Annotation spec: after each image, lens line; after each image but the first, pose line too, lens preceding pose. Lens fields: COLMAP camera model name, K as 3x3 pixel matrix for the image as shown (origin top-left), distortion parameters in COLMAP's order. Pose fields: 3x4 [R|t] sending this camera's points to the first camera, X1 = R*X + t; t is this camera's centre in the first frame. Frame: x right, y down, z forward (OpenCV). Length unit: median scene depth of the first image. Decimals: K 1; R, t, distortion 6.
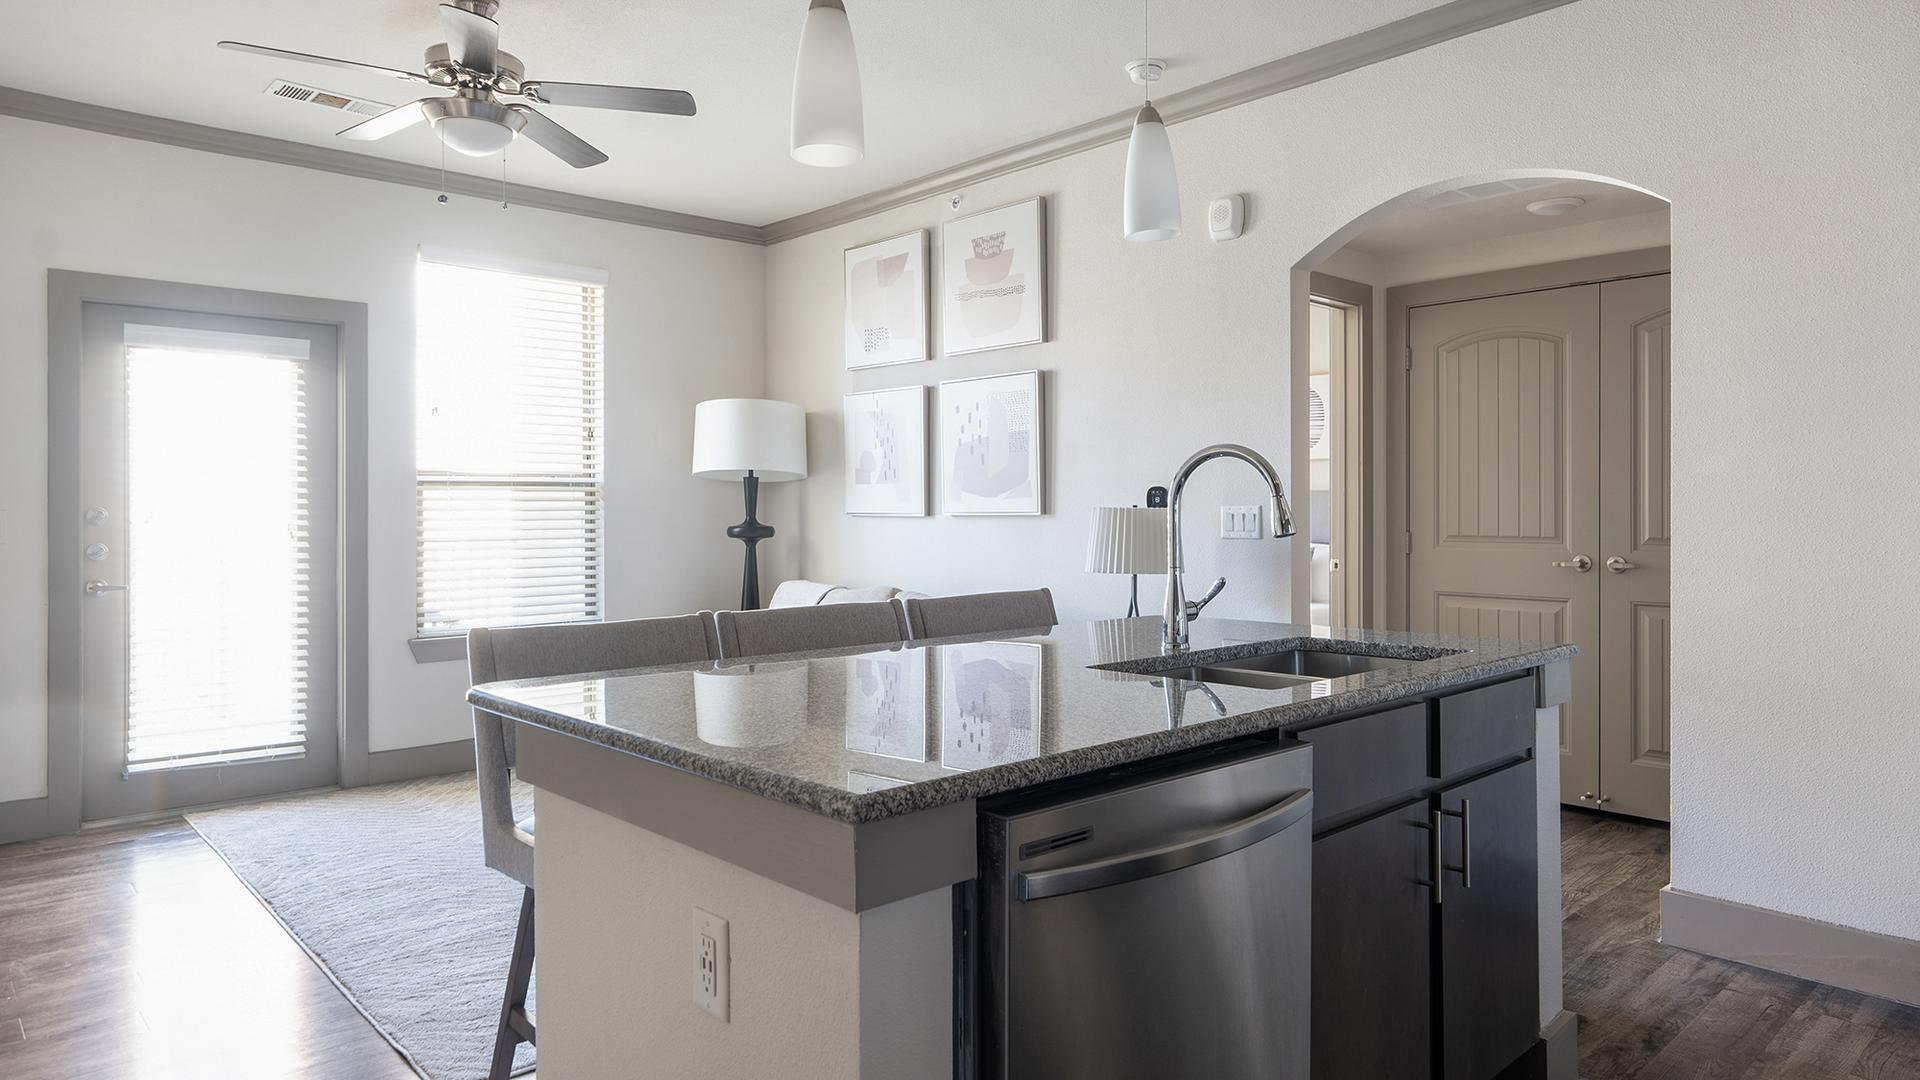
lens RADIAL K [[1217.9, 0, 1033.7], [0, 1217.9, 506.7], [0, 0, 1]] dist [-0.006436, 0.013515]
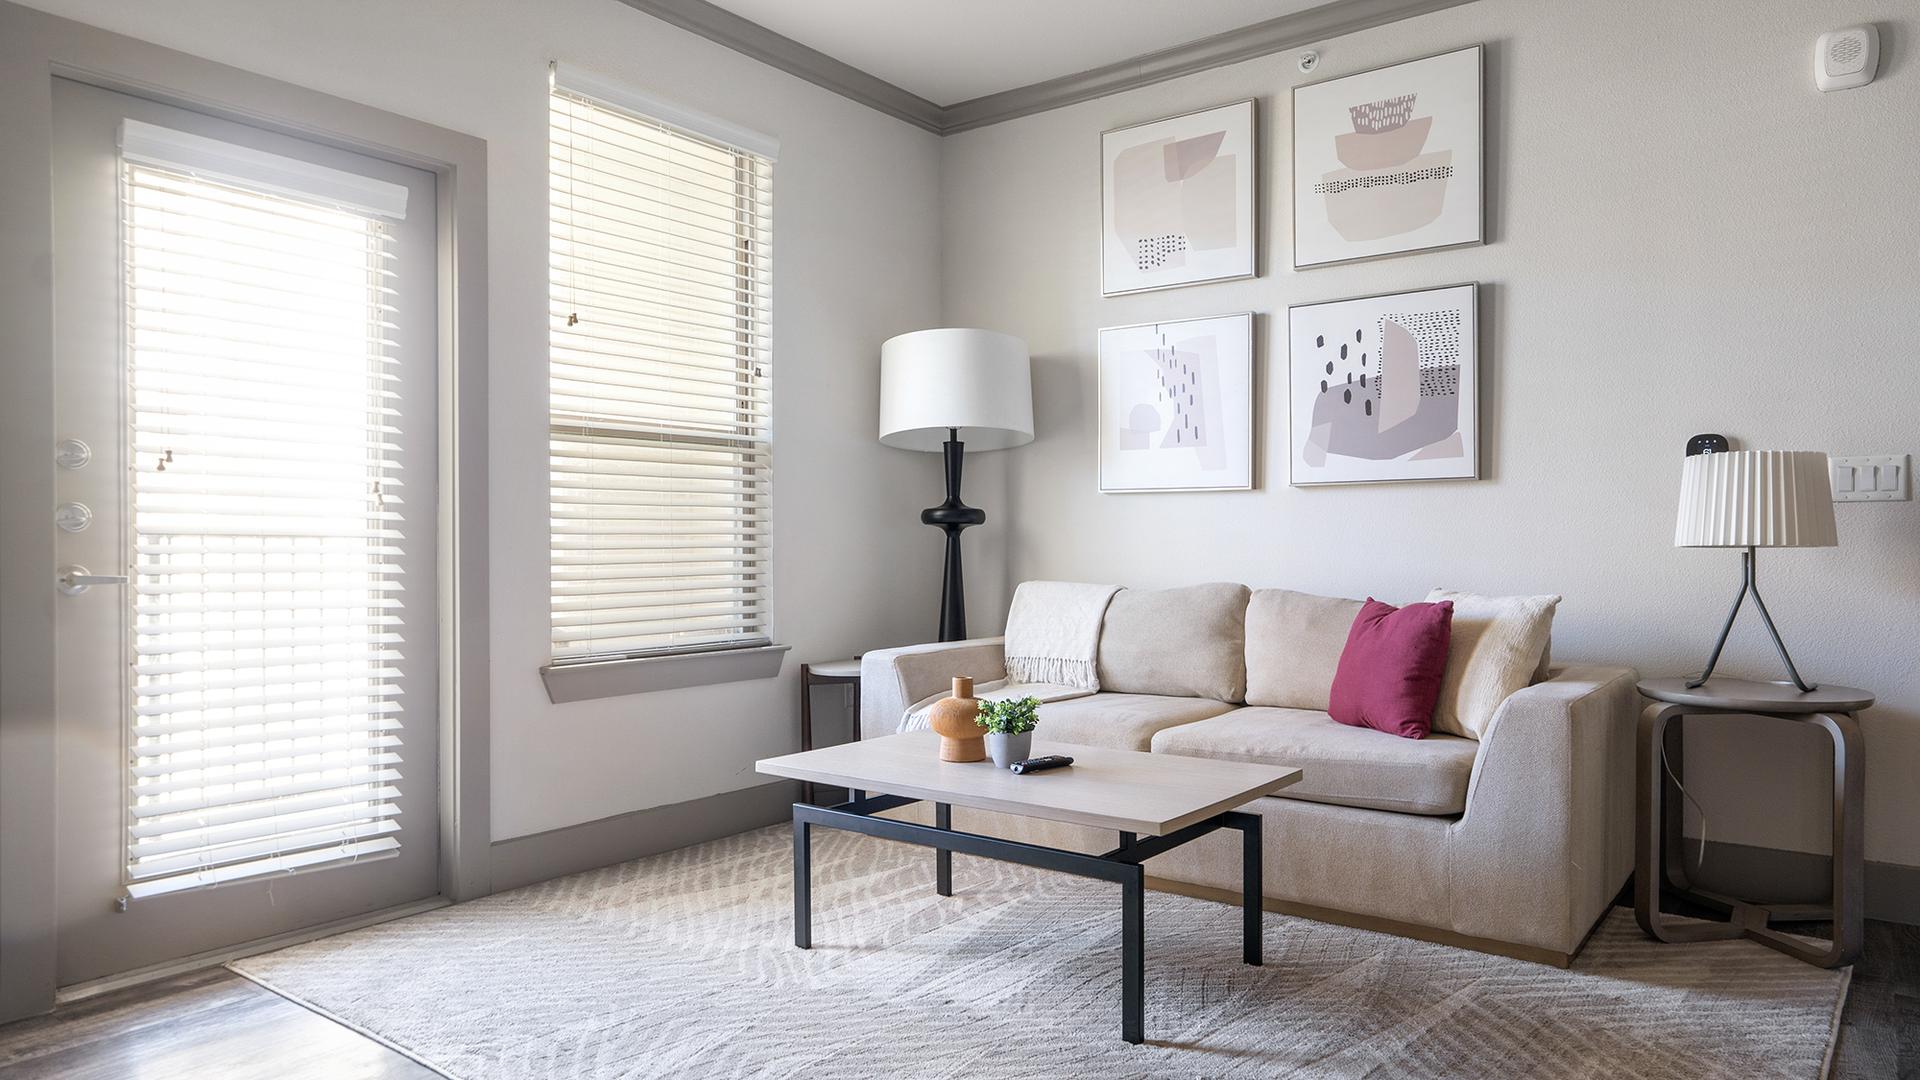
lens RADIAL K [[1217.9, 0, 989.7], [0, 1217.9, 557.7], [0, 0, 1]] dist [-0.006436, 0.013515]
pose [[0.983164, -0.000646, 0.182724, -0.399186], [-0.001008, 0.999959, 0.008955, 0.045065], [-0.182722, -0.008988, 0.983124, 0.318348]]
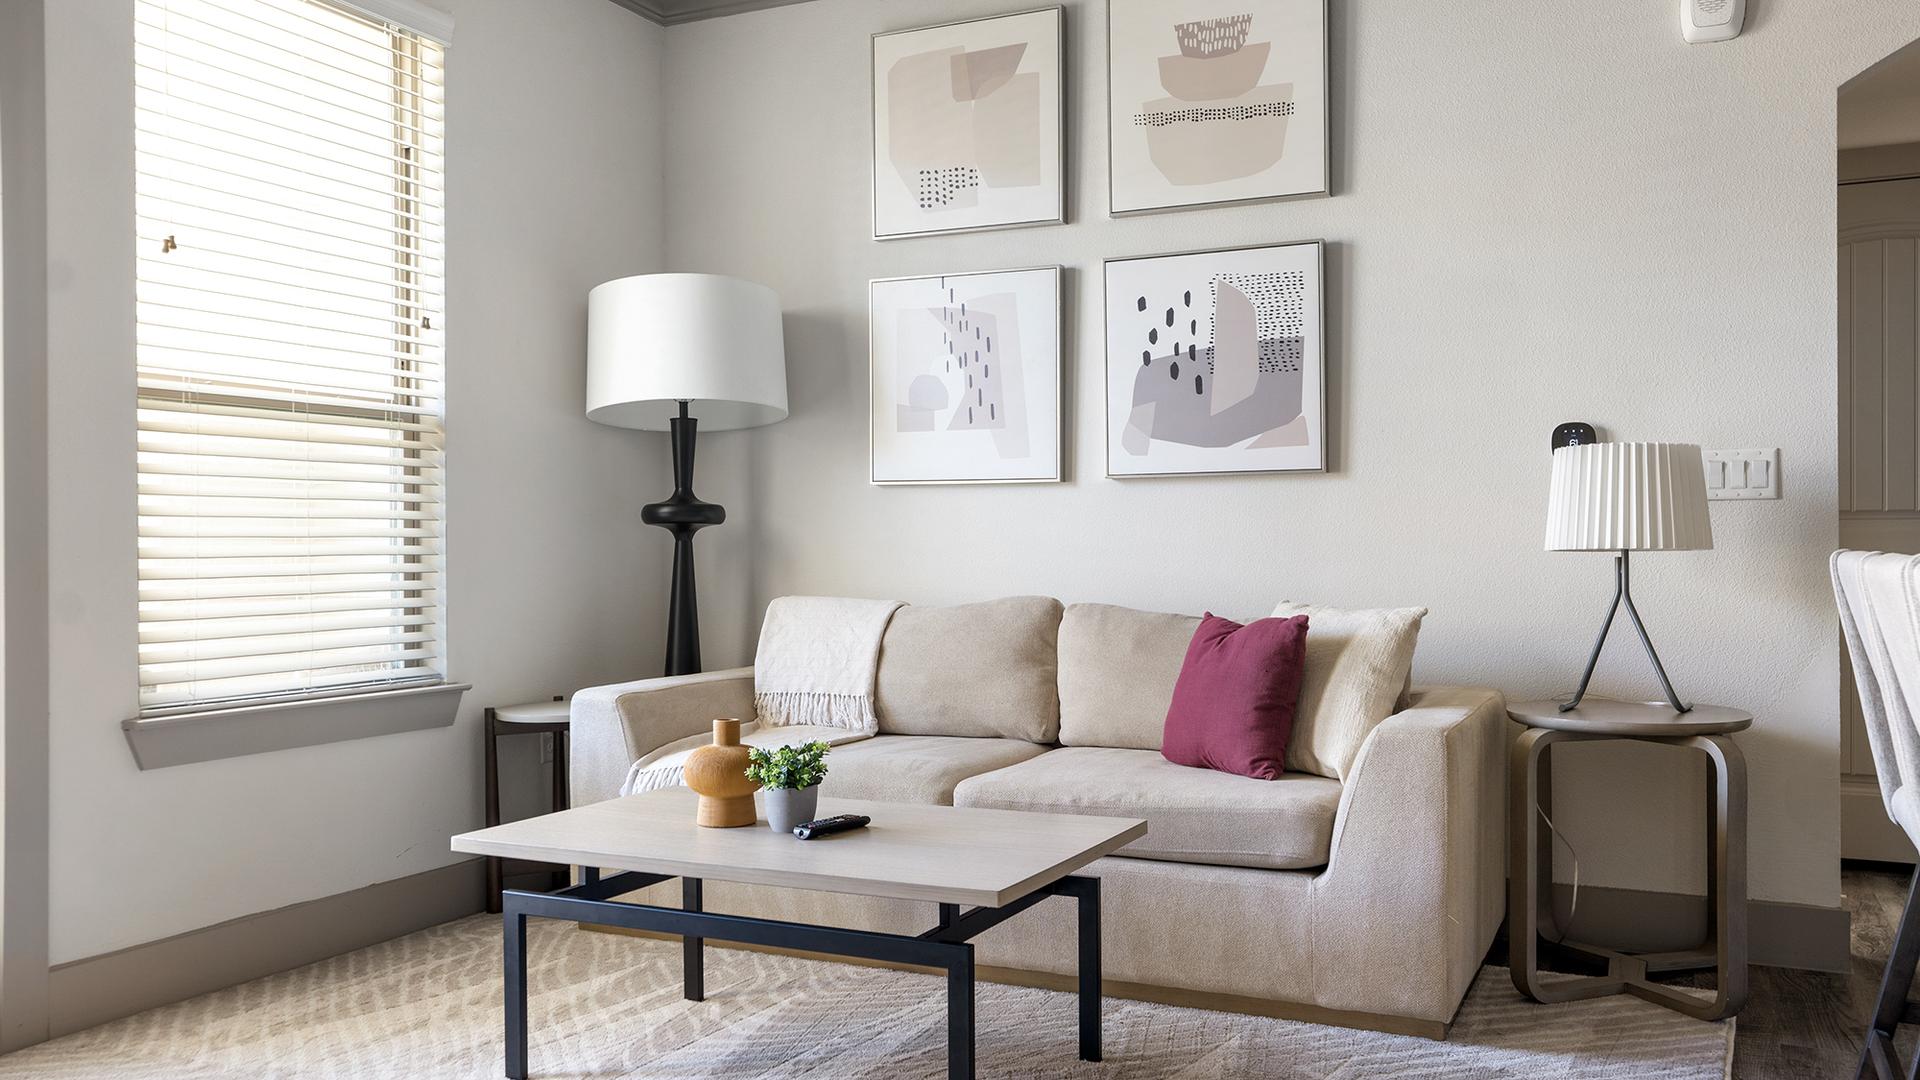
lens RADIAL K [[1548.0, 0, 983.6], [0, 1548.0, 551.8], [0, 0, 1]] dist [-0.004549, 0.030624]
pose [[0.926964, -0.001368, 0.375148, -0.433058], [0.001956, 0.999997, -0.001185, 0.045594], [-0.375146, 0.001833, 0.926964, 0.317981]]
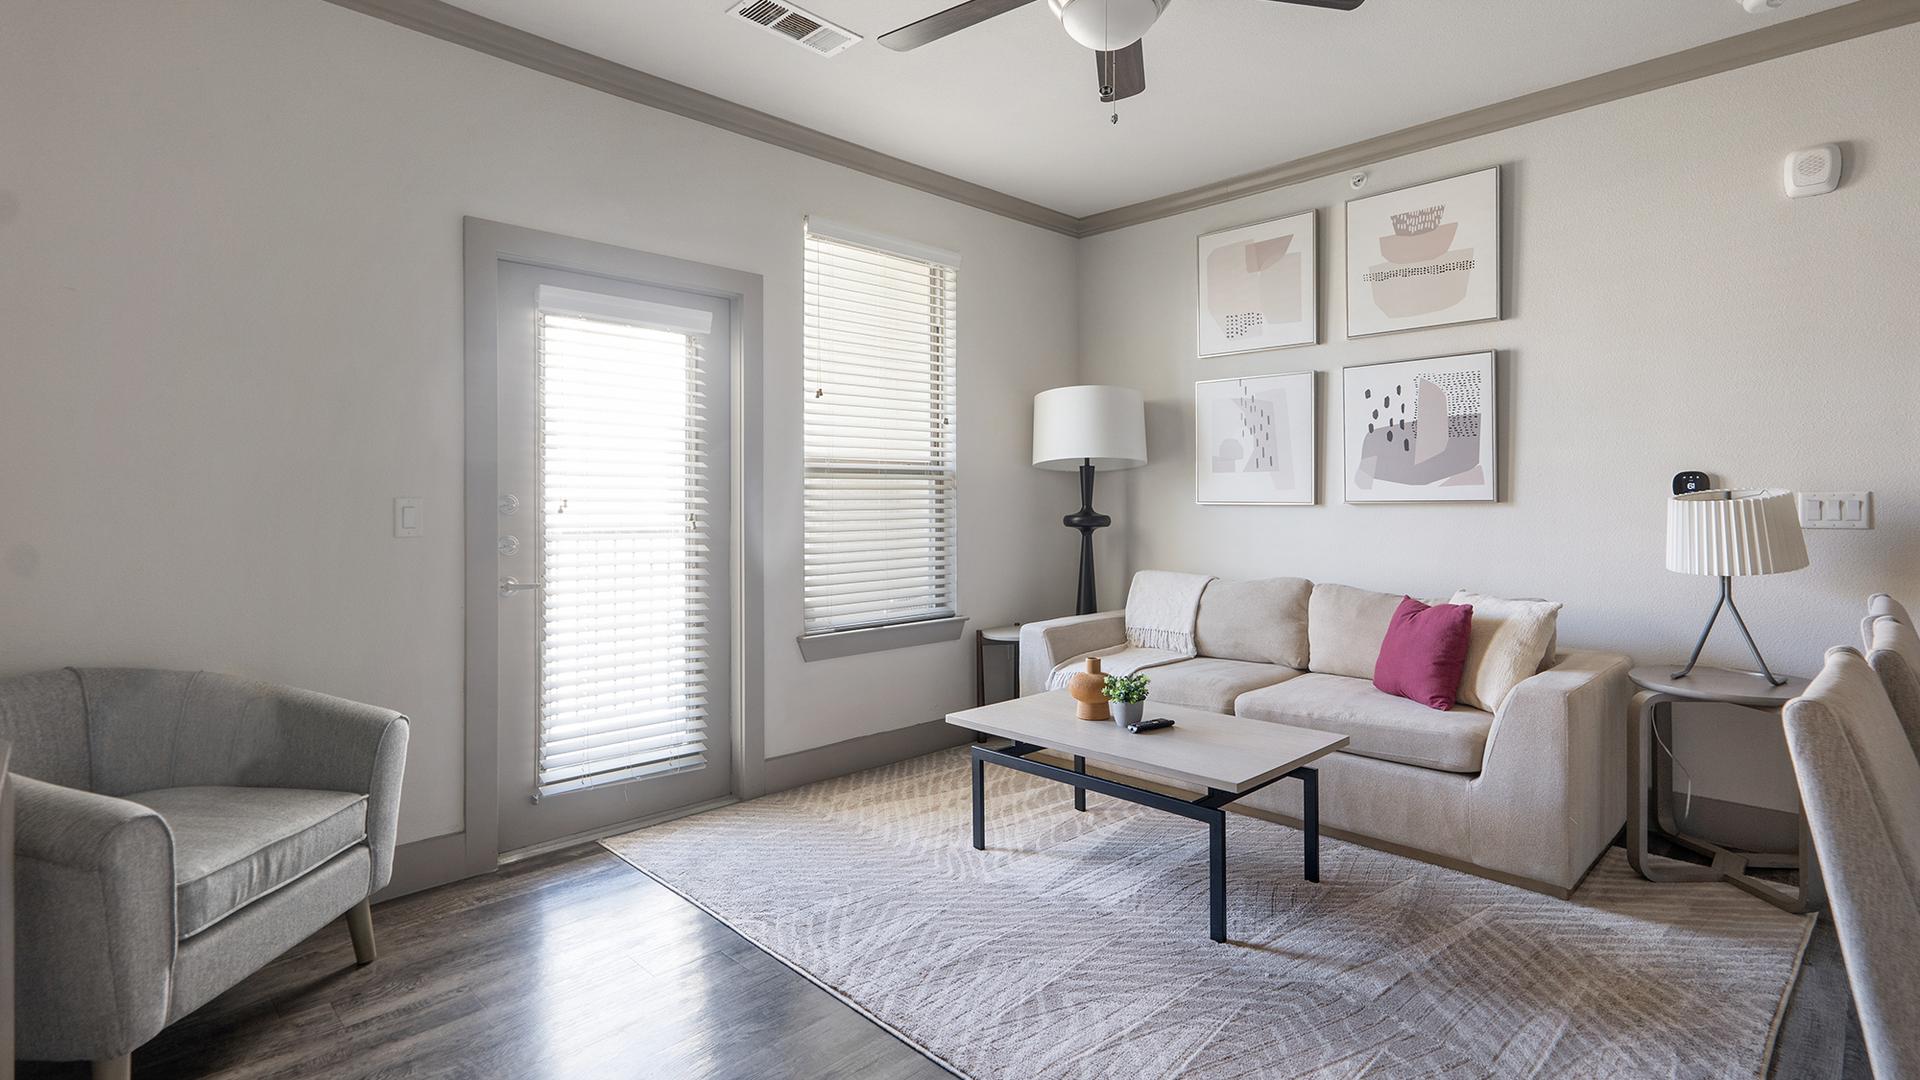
lens RADIAL K [[922.0, 0, 982.2], [0, 922.0, 501.6], [0, 0, 1]] dist [0.006455, 0.002245]
pose [[0.999219, -0.000313, 0.039517, -0.402834], [0.000264, 0.999999, 0.001264, 0.004413], [-0.039517, -0.001252, 0.999218, 0.286762]]
